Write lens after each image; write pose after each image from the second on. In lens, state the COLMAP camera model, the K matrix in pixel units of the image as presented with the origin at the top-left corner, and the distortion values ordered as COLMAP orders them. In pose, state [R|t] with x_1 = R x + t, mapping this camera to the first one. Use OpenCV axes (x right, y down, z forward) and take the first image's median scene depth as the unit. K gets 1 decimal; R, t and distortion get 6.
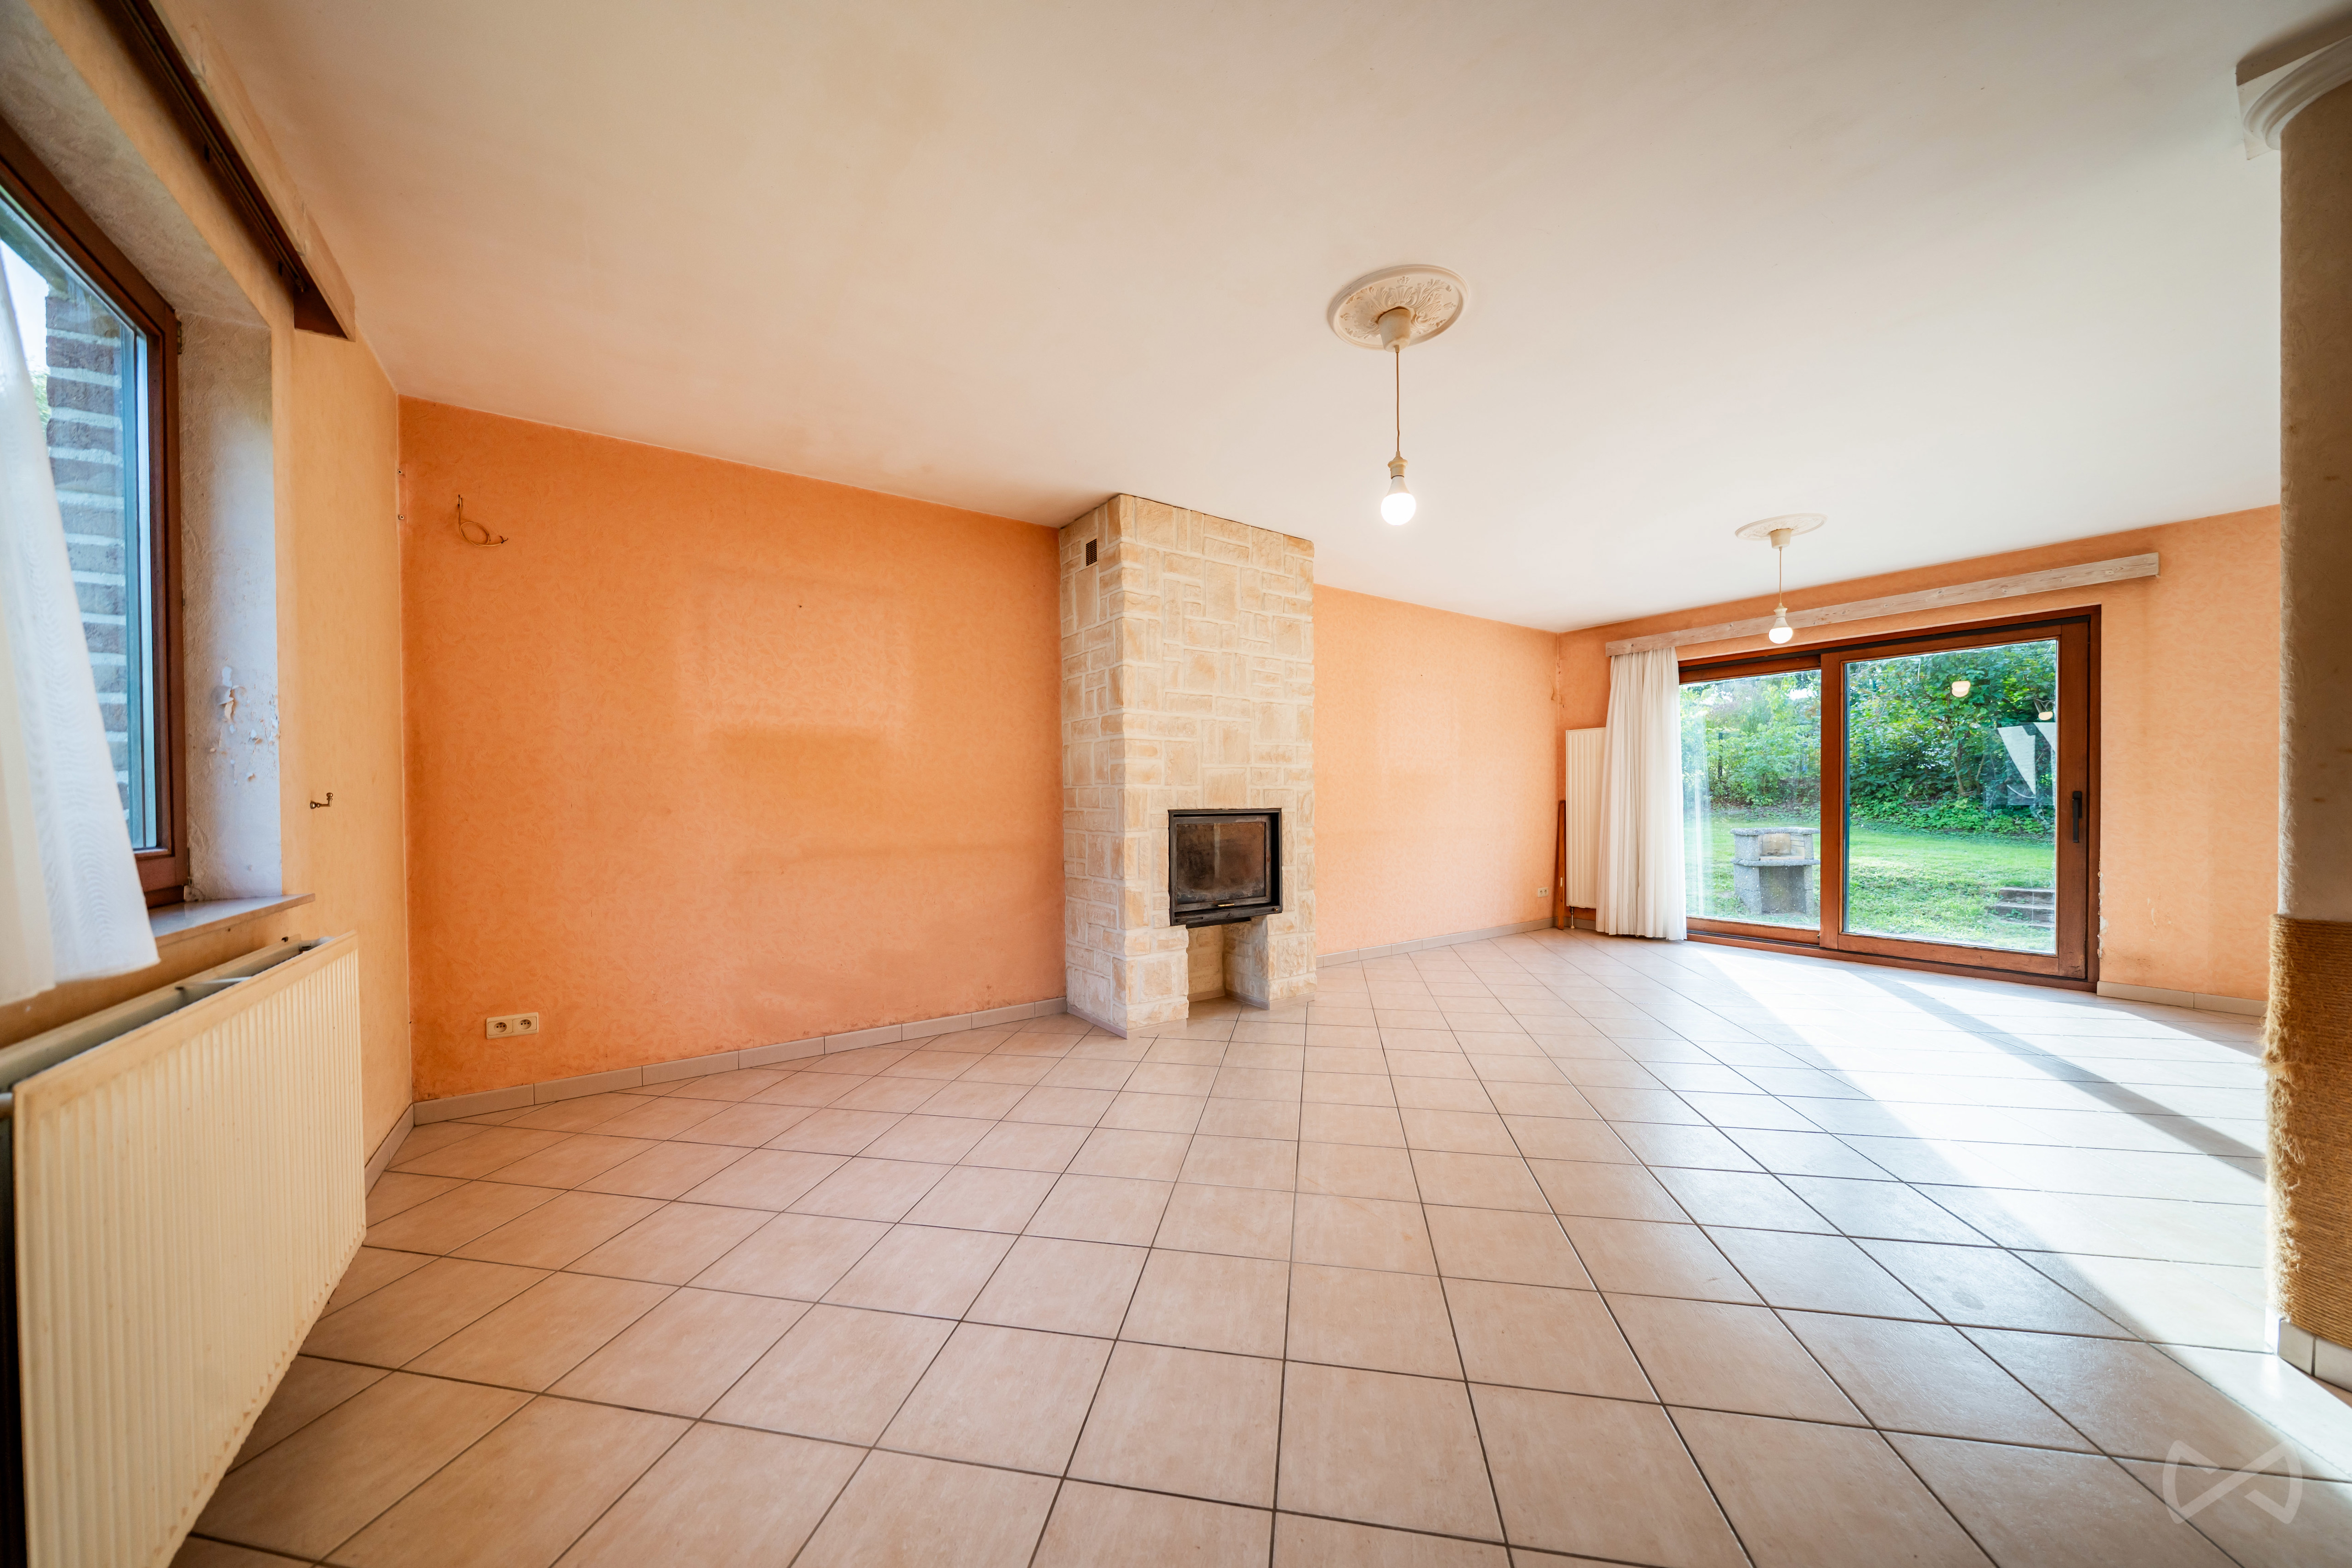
lens RADIAL K [[801.0, 0, 1163.8], [0, 801.0, 809.3], [0, 0, 1]] dist [0.000166, 0.000014]
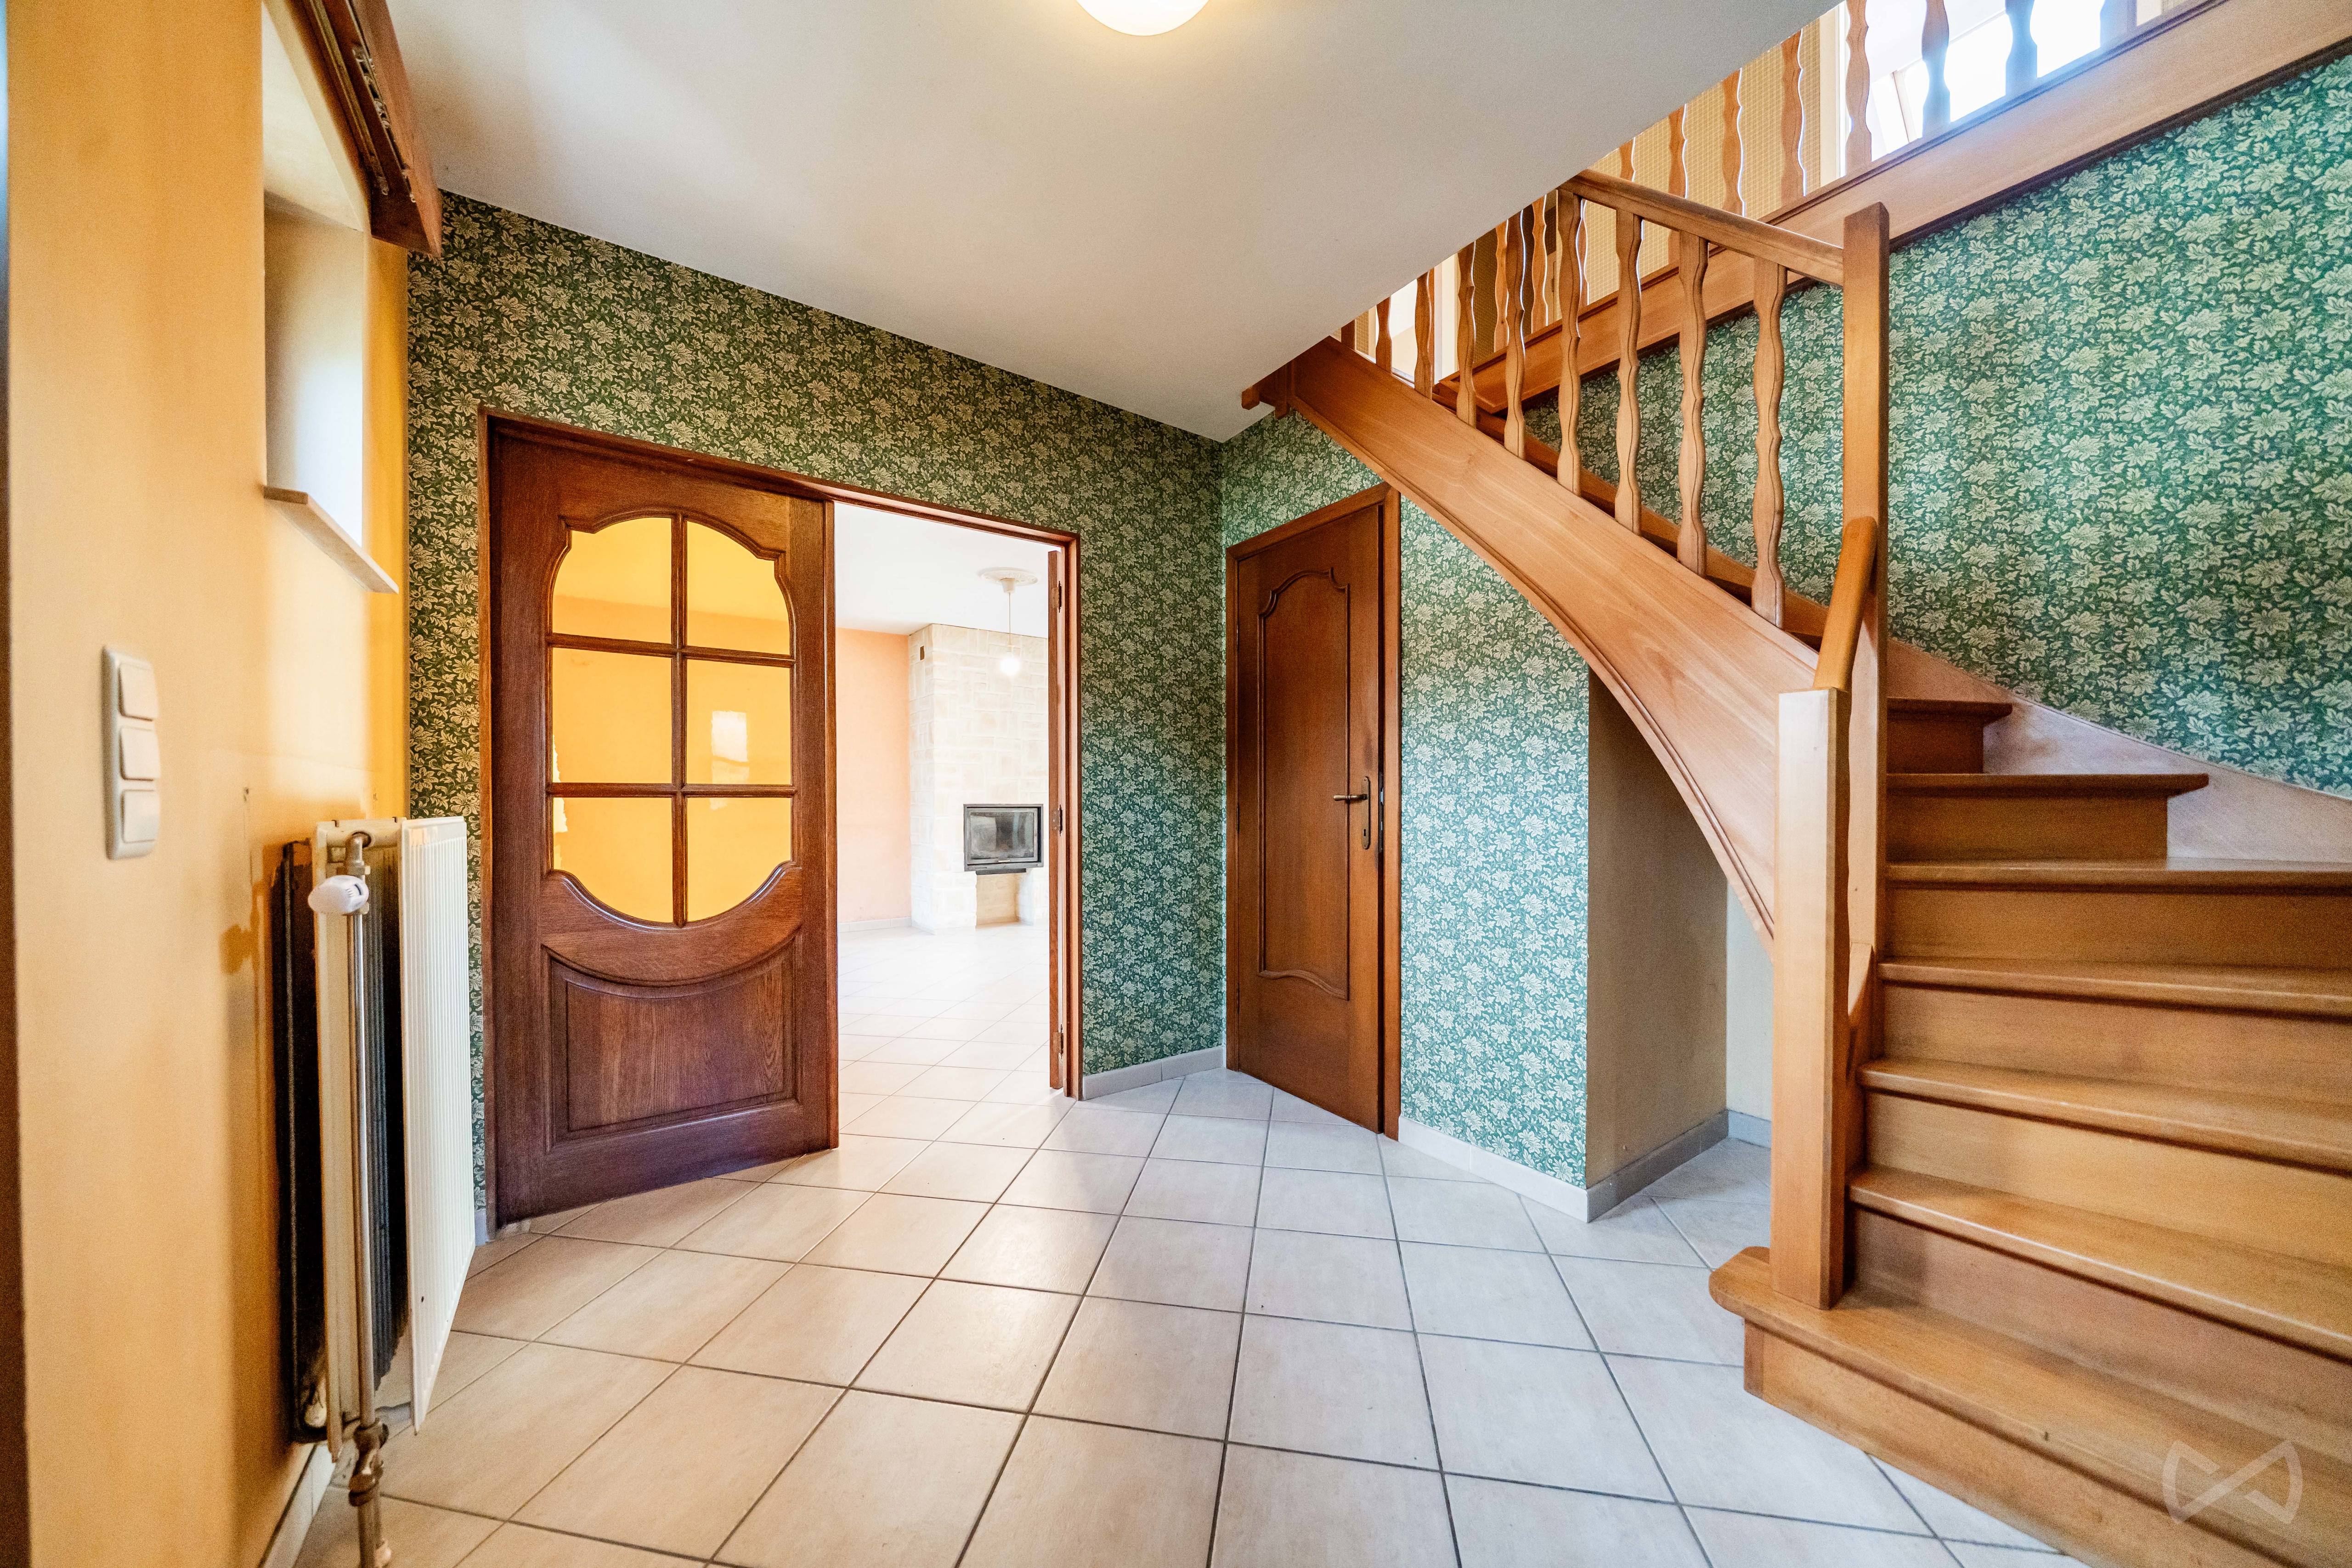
lens RADIAL K [[776.7, 0, 1192.1], [0, 776.7, 807.5], [0, 0, 1]] dist [-0.000884, -0.000008]
pose [[0.998668, 0.005912, 0.051266, 0.399454], [-0.006125, 0.999973, 0.004009, -0.001624], [-0.051241, -0.004318, 0.998677, -0.673442]]
